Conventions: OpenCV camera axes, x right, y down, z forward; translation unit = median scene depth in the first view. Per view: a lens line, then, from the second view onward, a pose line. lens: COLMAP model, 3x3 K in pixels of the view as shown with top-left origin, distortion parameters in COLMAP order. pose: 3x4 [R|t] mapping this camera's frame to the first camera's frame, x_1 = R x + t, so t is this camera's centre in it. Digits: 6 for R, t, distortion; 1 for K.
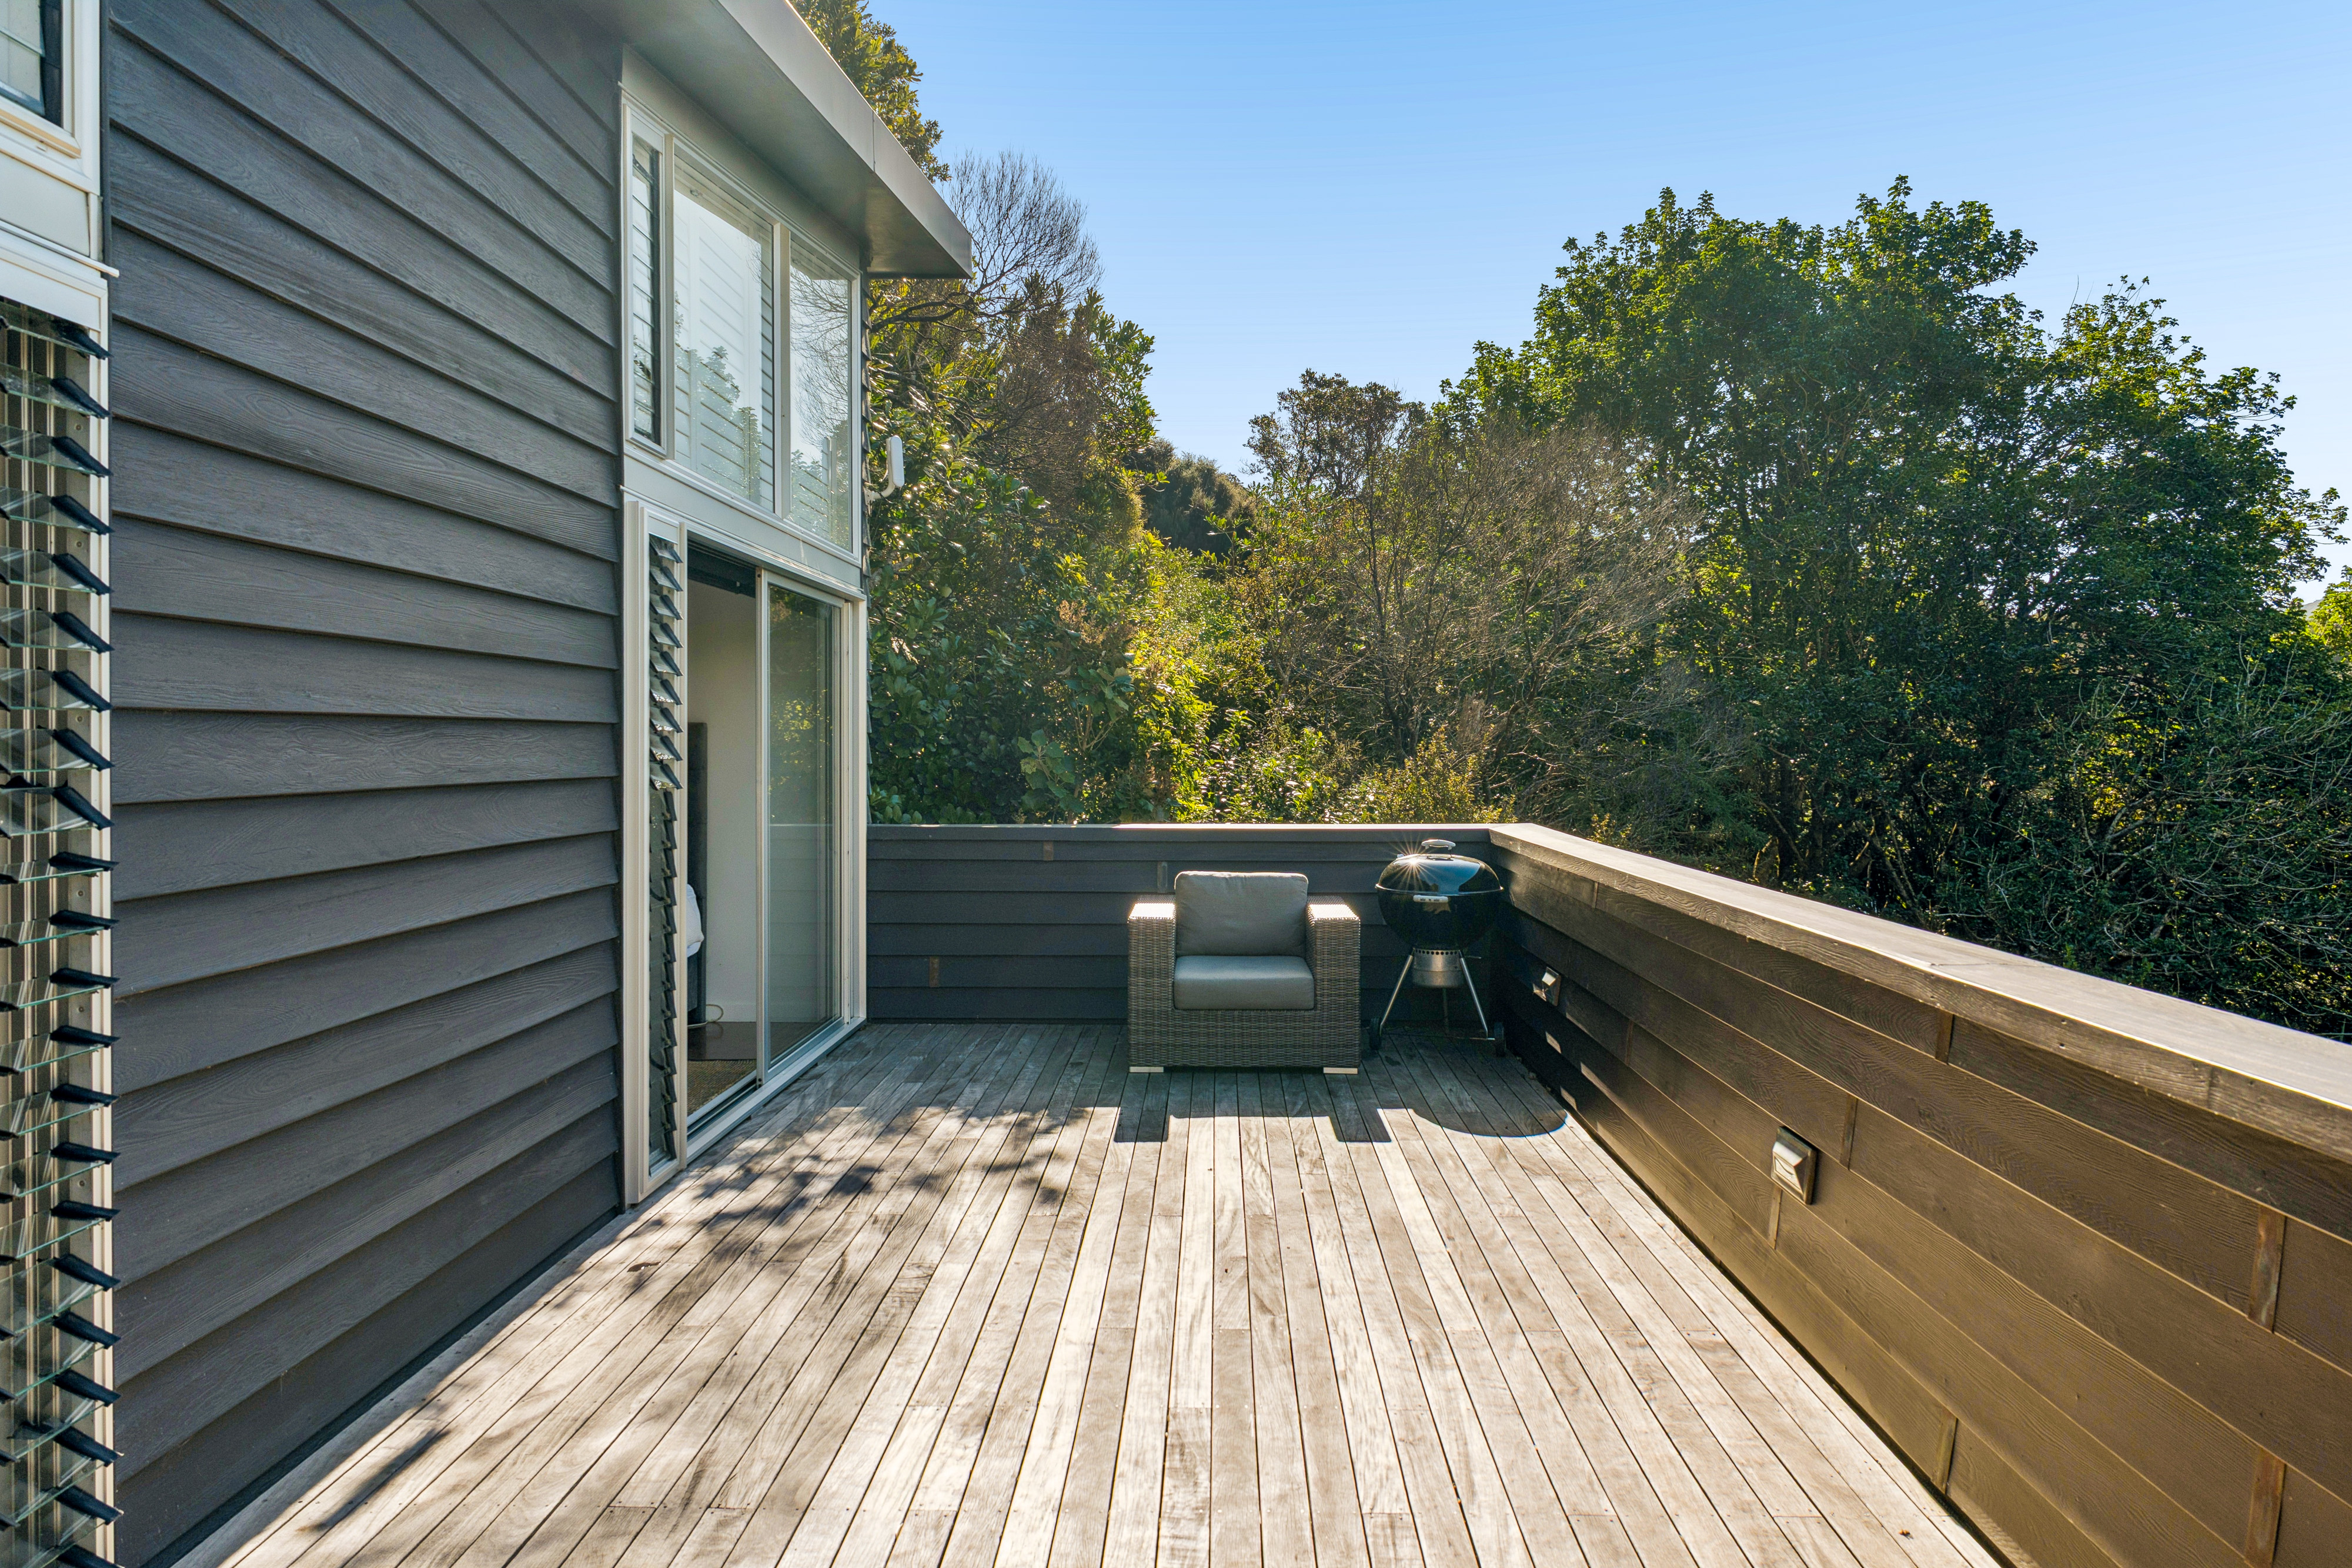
lens RADIAL K [[1569.0, 0, 1171.2], [0, 1569.0, 754.2], [0, 0, 1]] dist [0.006627, 0.001429]
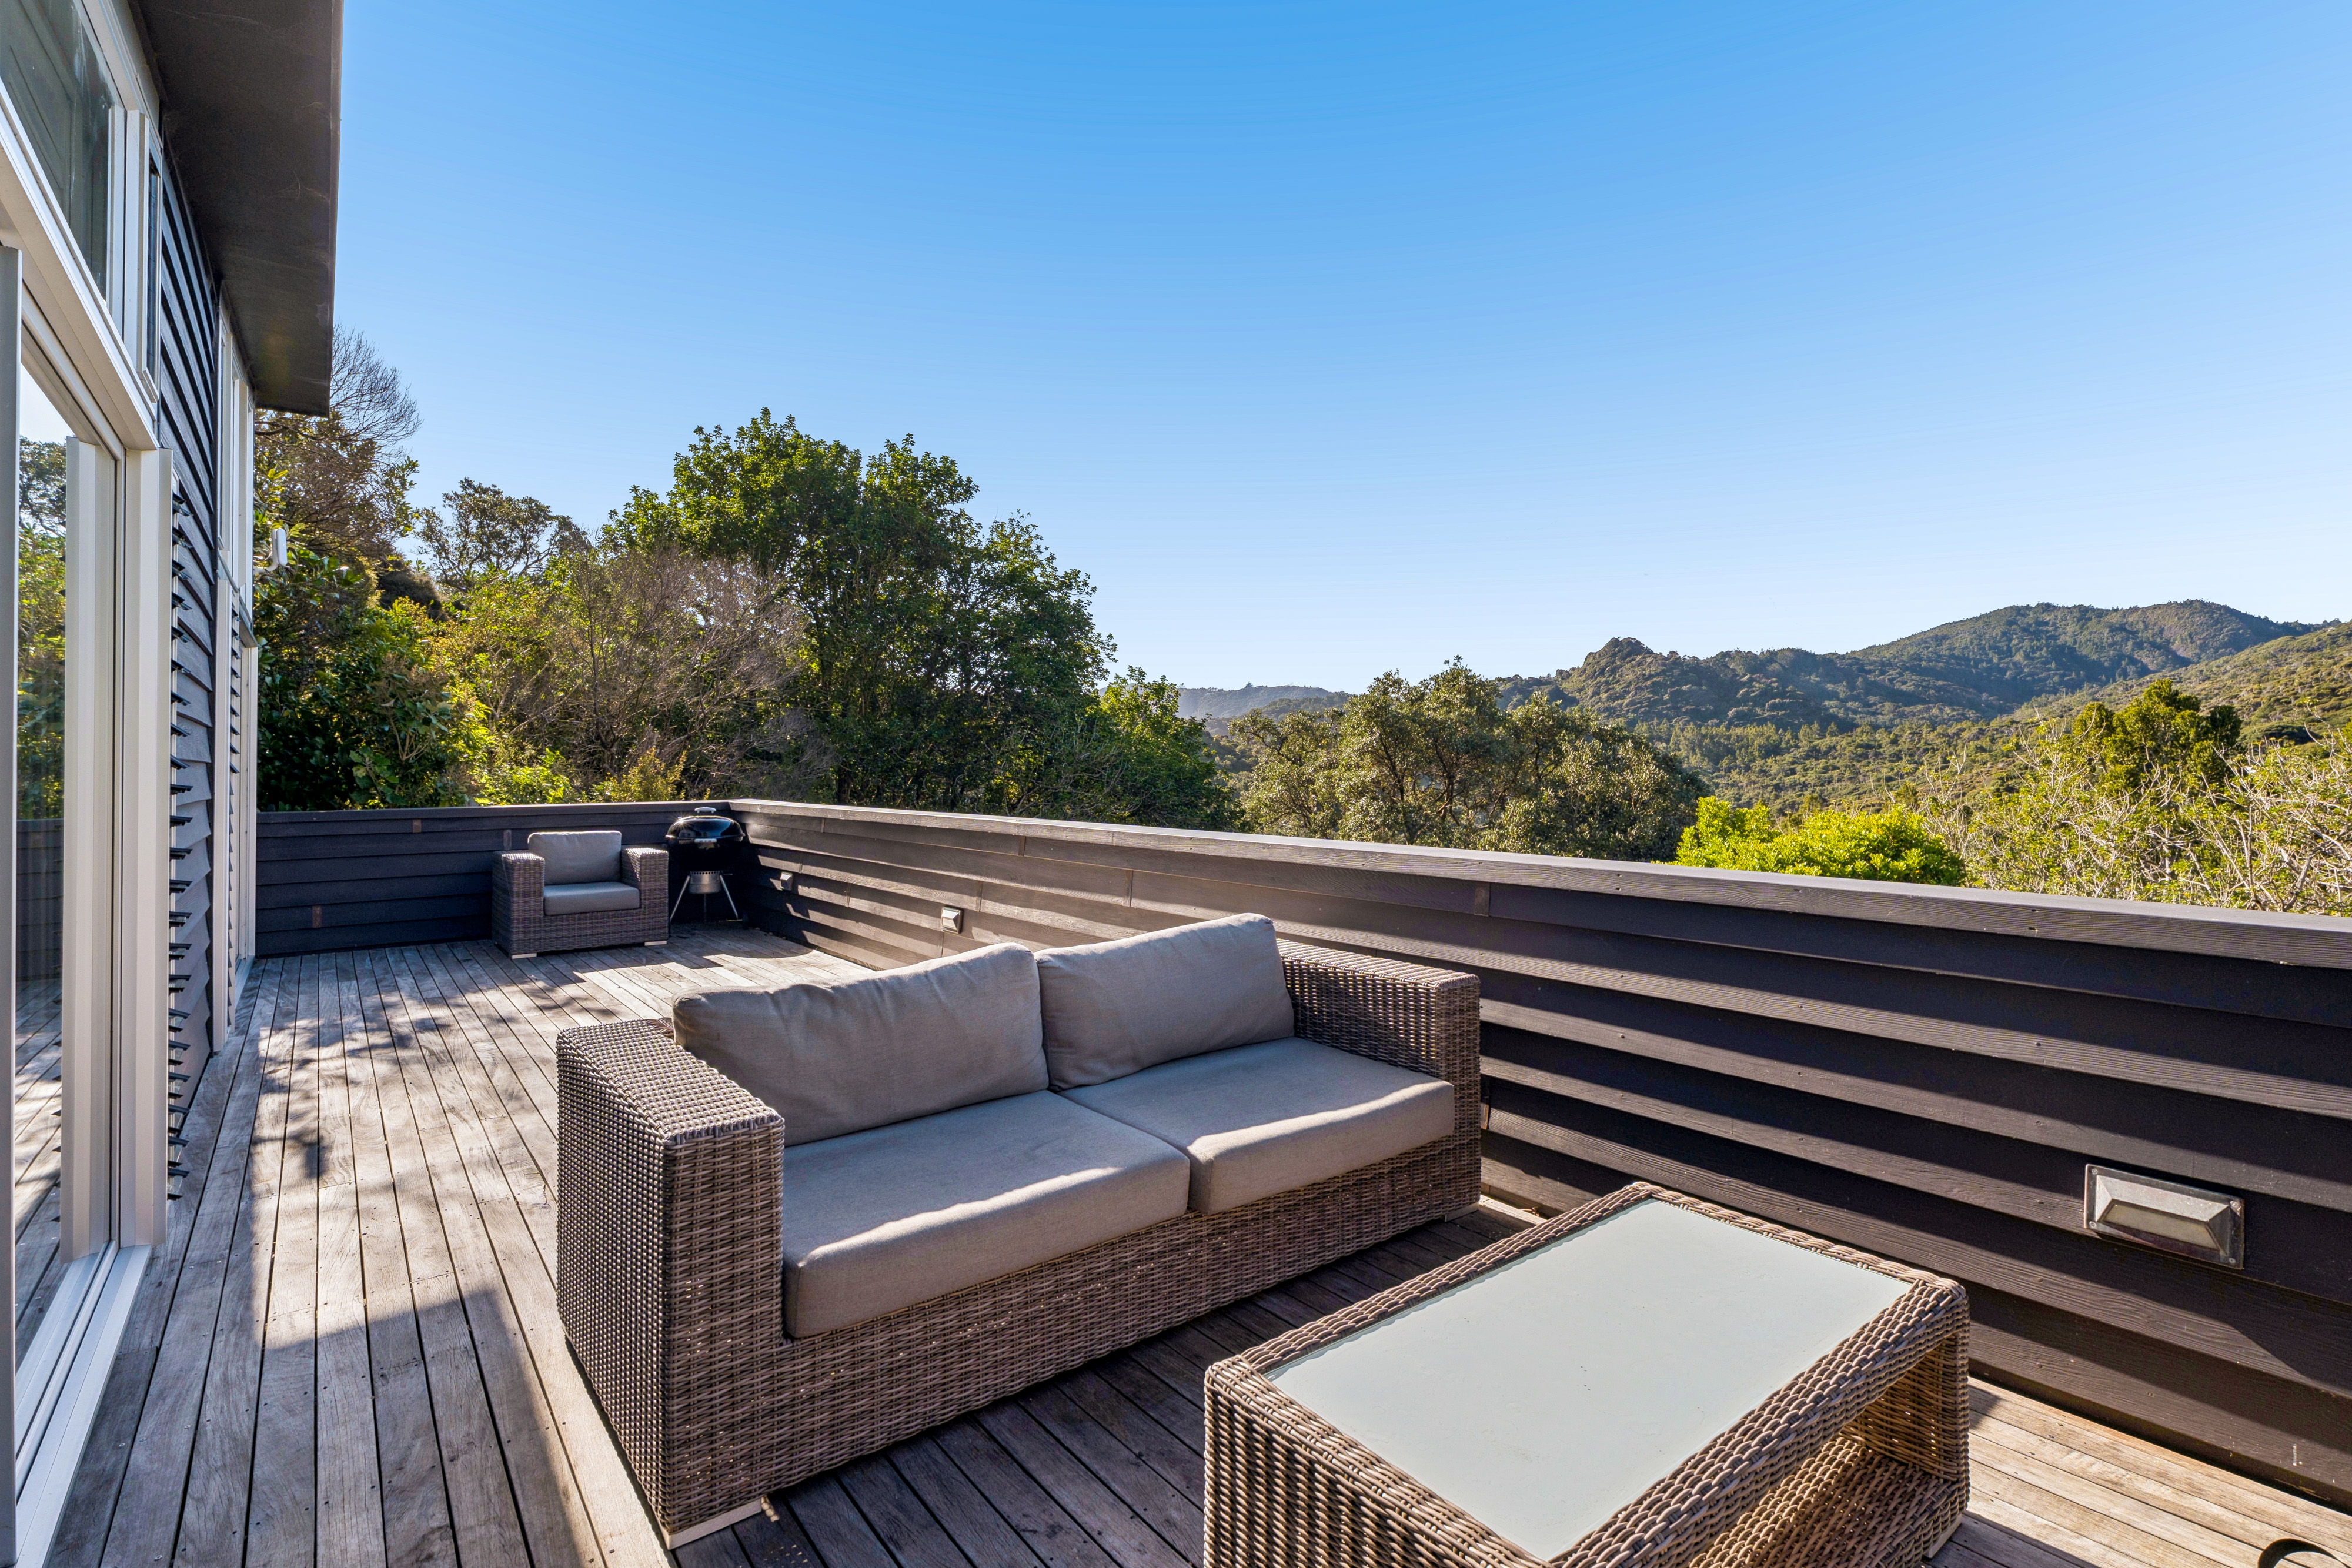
lens RADIAL K [[1088.0, 0, 1176.0], [0, 1088.0, 784.0], [0, 0, 1]] dist [-0.040319, 0.000275]
pose [[0.764864, -0.011575, 0.644087, -0.074981], [0.009158, 0.999933, 0.007094, 0.009745], [-0.644126, 0.000473, 0.764919, -0.088727]]
